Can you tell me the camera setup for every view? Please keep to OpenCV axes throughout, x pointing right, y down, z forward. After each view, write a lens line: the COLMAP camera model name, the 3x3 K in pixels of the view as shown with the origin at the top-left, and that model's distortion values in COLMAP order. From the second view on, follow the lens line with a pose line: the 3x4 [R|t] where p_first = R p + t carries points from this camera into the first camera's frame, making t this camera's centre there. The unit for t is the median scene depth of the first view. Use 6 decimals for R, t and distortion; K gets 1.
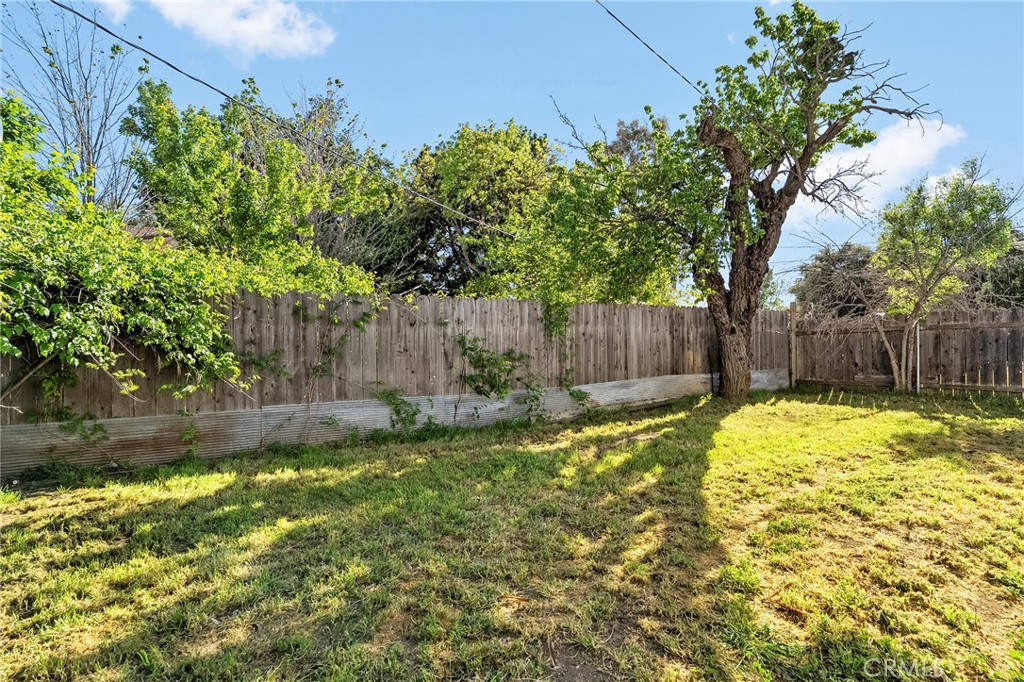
lens RADIAL K [[483.6, 0, 508.9], [0, 483.6, 344.6], [0, 0, 1]] dist [-0.000473, -0.000356]
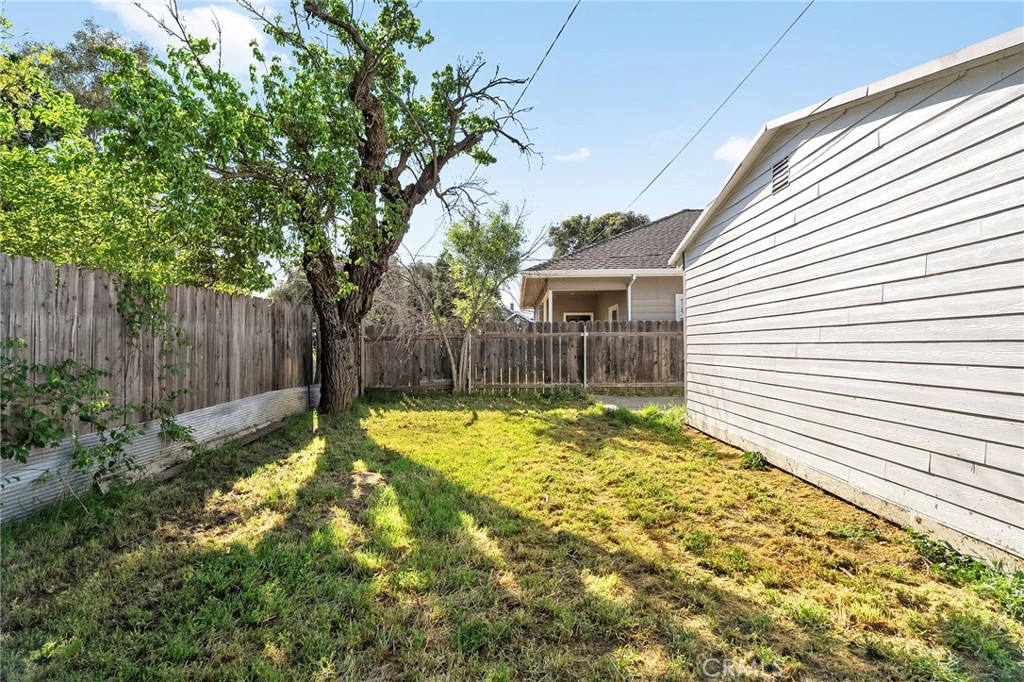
lens RADIAL K [[541.0, 0, 504.3], [0, 541.0, 342.5], [0, 0, 1]] dist [-0.000630, -0.000631]
pose [[0.559762, 0.013290, 0.828547, -0.179180], [-0.001913, 0.999889, -0.014746, -0.001246], [-0.828651, 0.006669, 0.559725, 0.239775]]
